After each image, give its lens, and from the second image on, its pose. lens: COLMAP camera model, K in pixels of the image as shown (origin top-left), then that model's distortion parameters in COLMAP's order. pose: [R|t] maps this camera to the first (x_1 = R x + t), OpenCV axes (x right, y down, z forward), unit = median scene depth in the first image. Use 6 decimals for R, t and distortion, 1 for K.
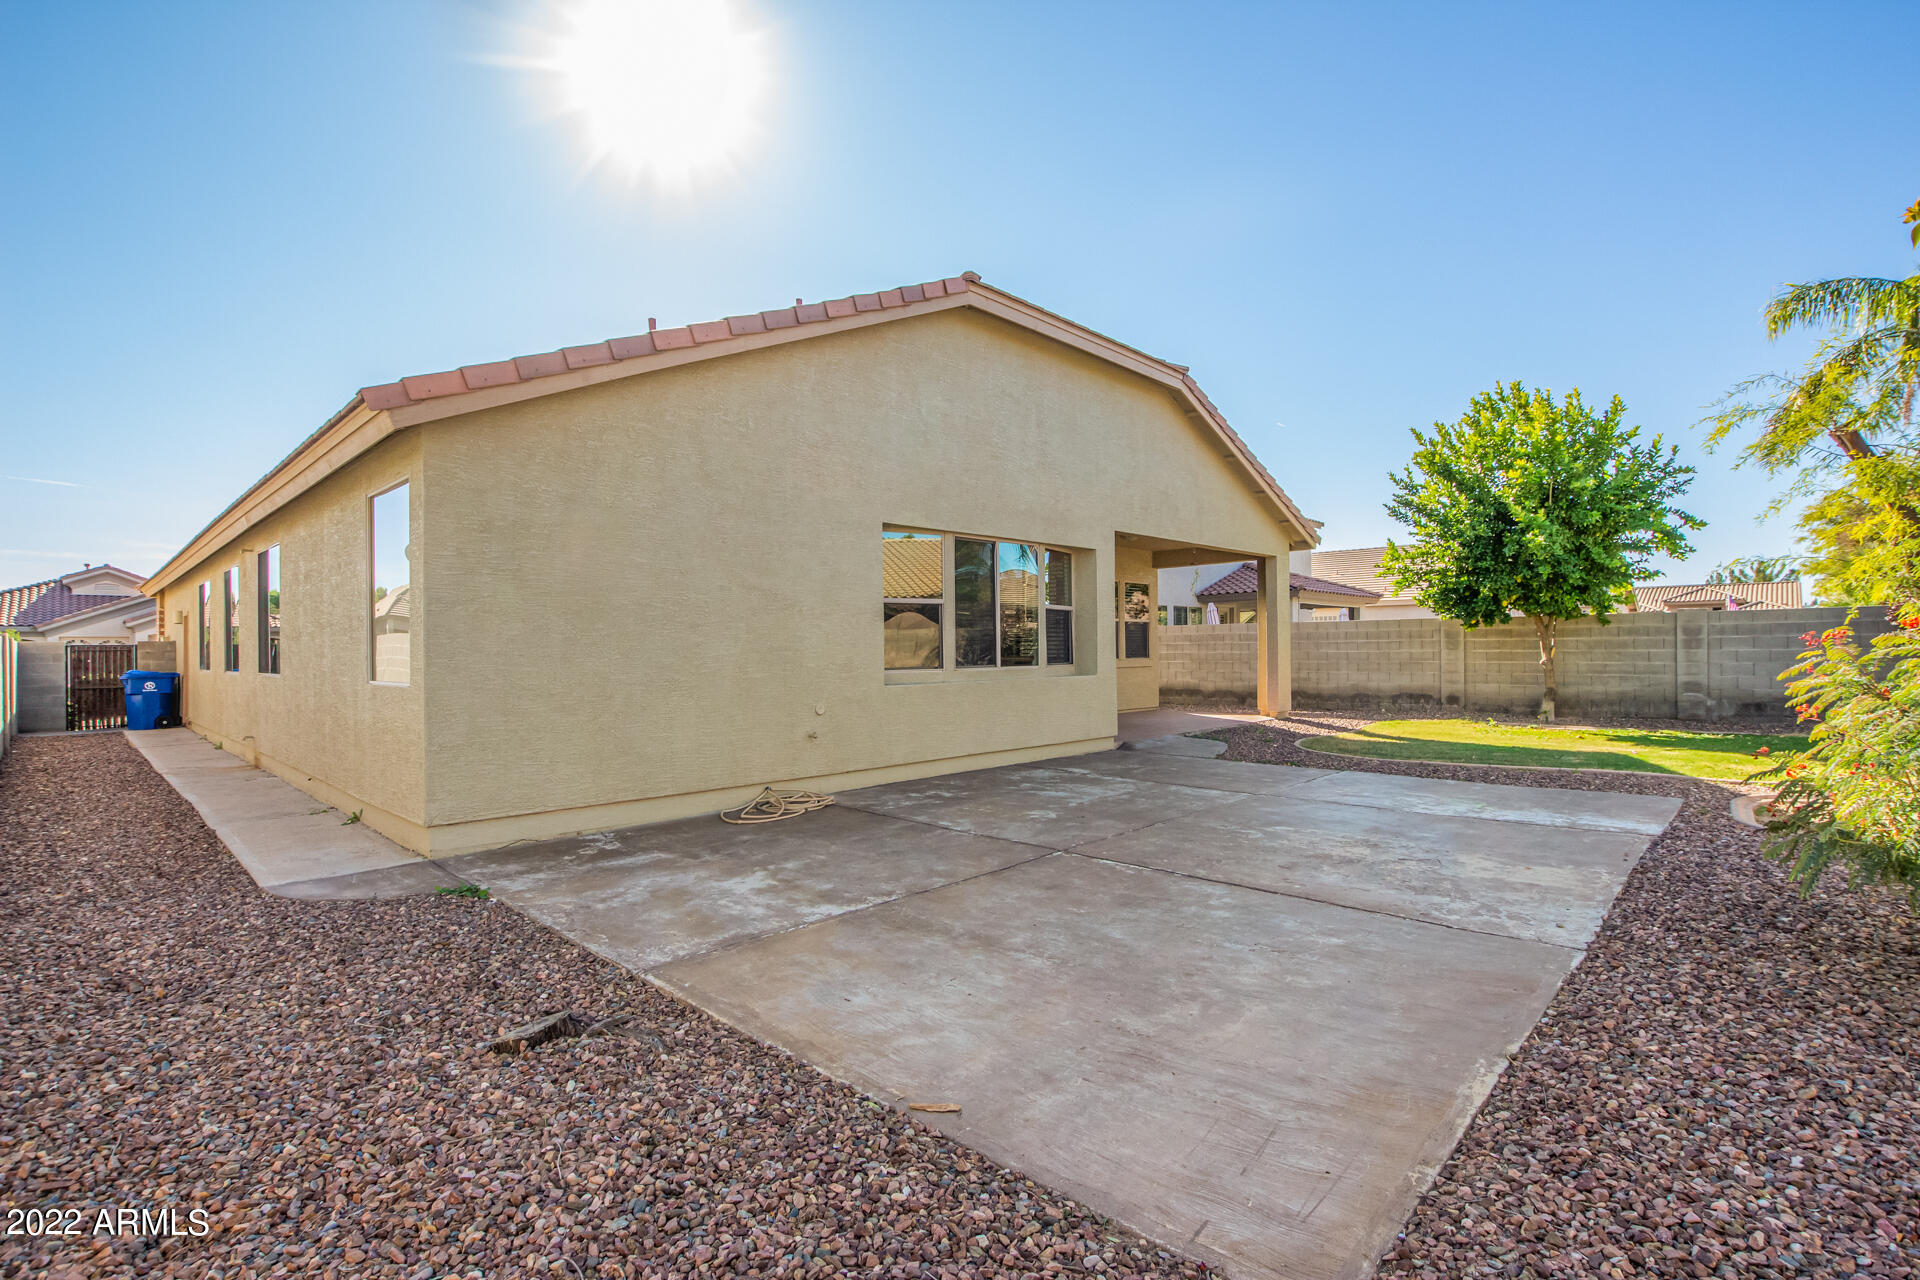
lens RADIAL K [[880.0, 0, 978.8], [0, 880.0, 646.2], [0, 0, 1]] dist [-0.012898, 0.000642]
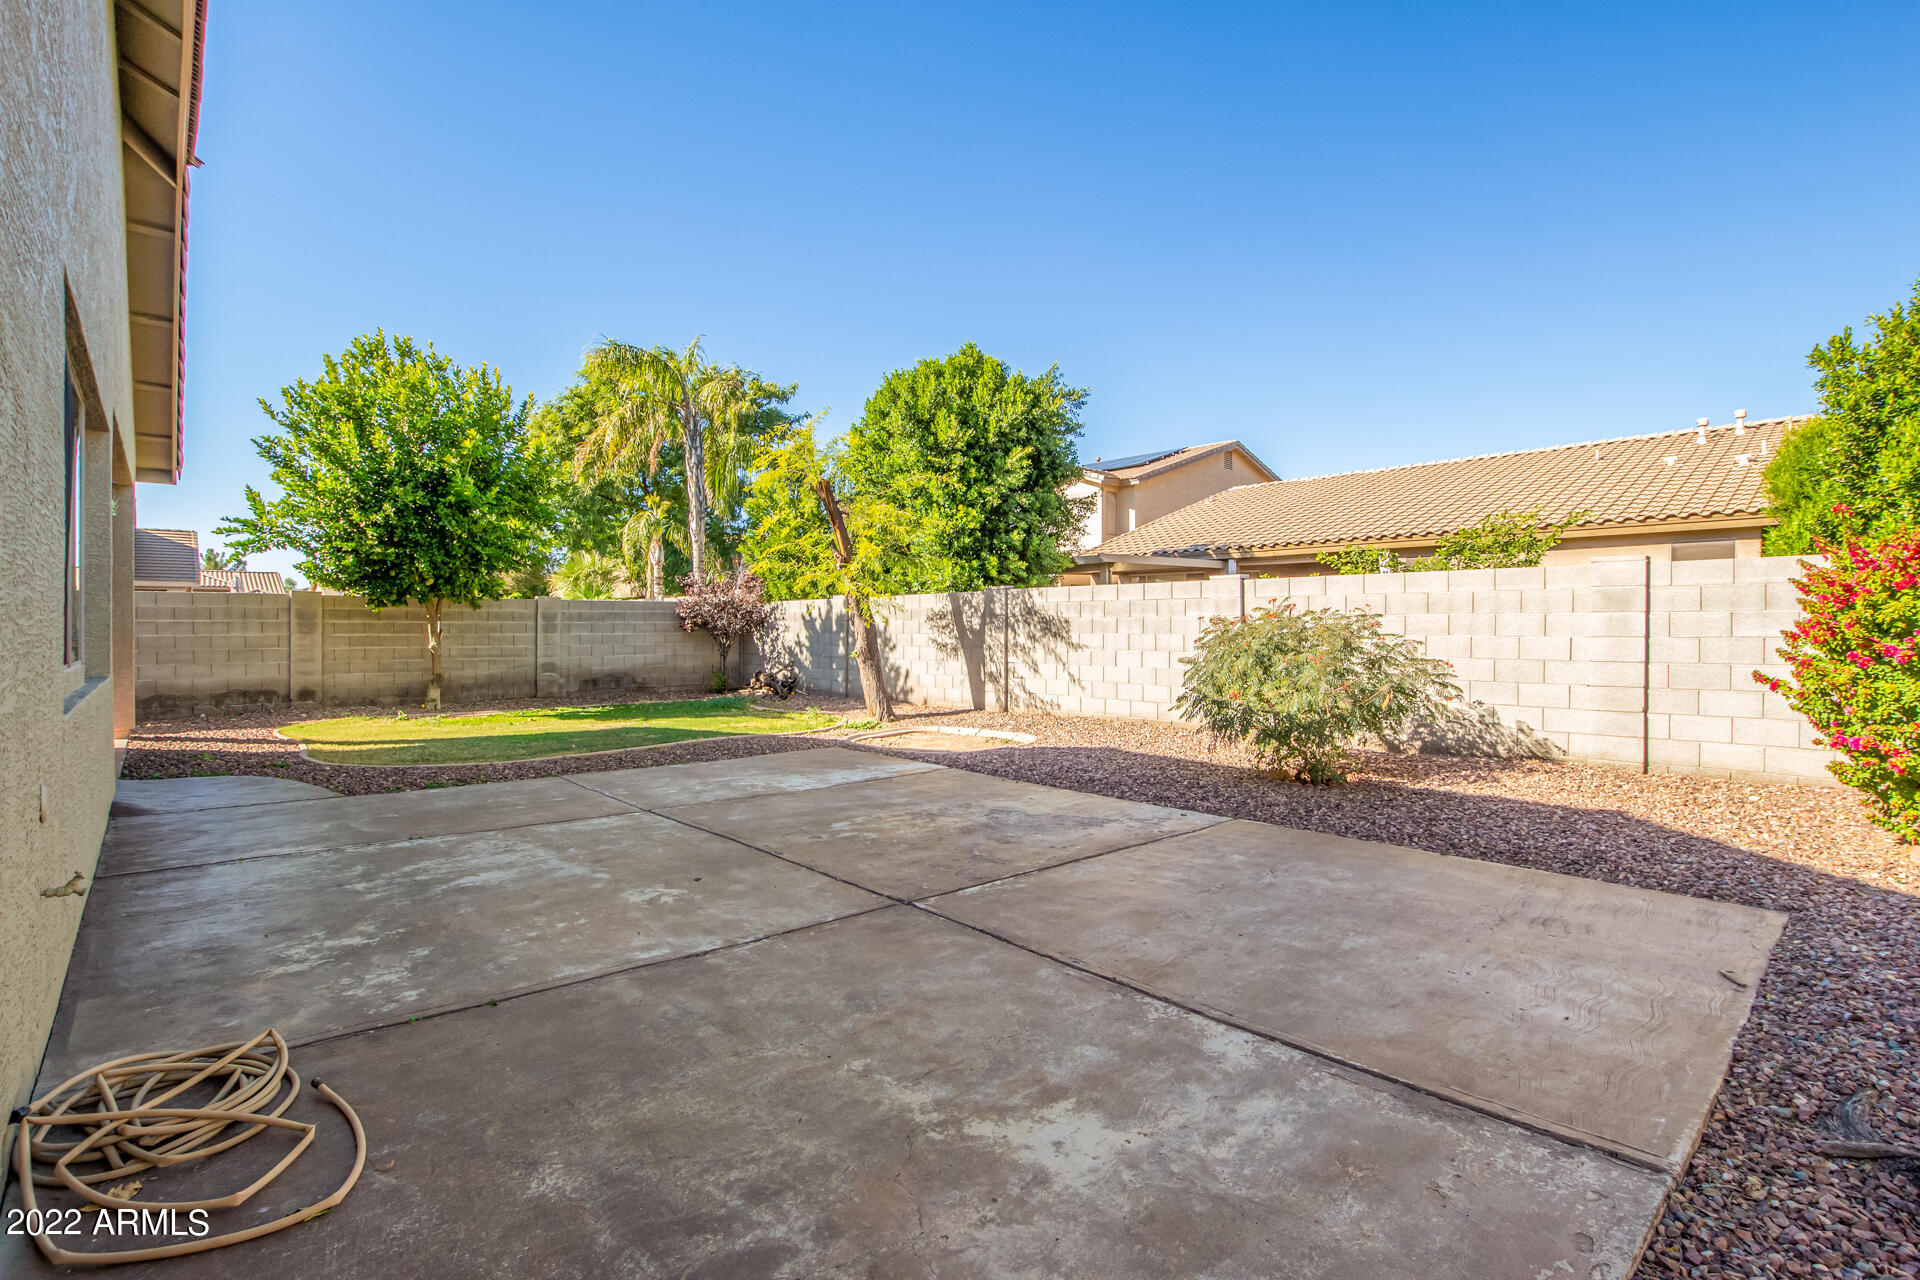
lens RADIAL K [[880.0, 0, 975.8], [0, 880.0, 636.5], [0, 0, 1]] dist [-0.012898, 0.000642]
pose [[0.083682, 0.001086, 0.996492, -0.660490], [-0.004684, 0.999989, -0.000697, 0.013693], [-0.996481, -0.004609, 0.083686, 0.935521]]
